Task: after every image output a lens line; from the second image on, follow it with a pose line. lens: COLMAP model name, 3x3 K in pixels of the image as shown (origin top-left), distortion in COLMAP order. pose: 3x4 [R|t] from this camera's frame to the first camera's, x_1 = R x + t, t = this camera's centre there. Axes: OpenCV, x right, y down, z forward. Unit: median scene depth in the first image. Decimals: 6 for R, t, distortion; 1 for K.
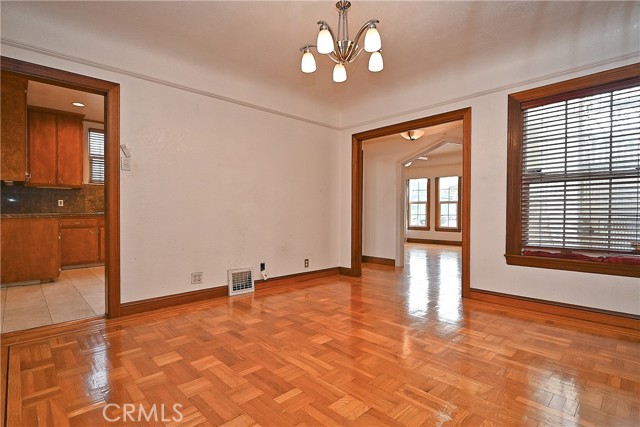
lens RADIAL K [[316.1, 0, 315.0], [0, 316.1, 213.8], [0, 0, 1]] dist [-0.006798, 0.003568]
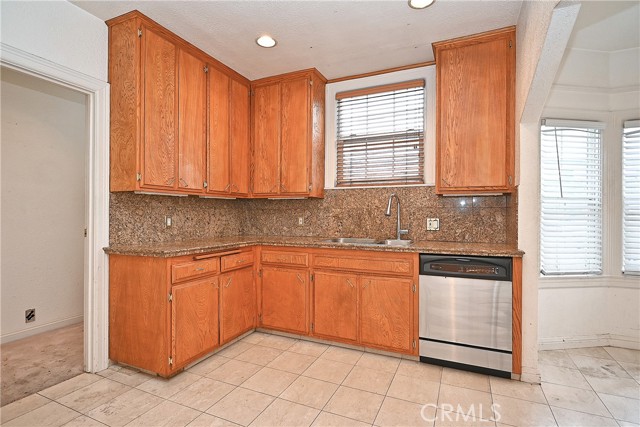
lens RADIAL K [[316.1, 0, 320.7], [0, 316.1, 214.1], [0, 0, 1]] dist [-0.006798, 0.003568]
pose [[0.383558, -0.011975, -0.923439, -0.204969], [-0.010869, 0.999788, -0.017480, -0.039841], [0.923453, 0.016742, 0.383346, 0.828917]]
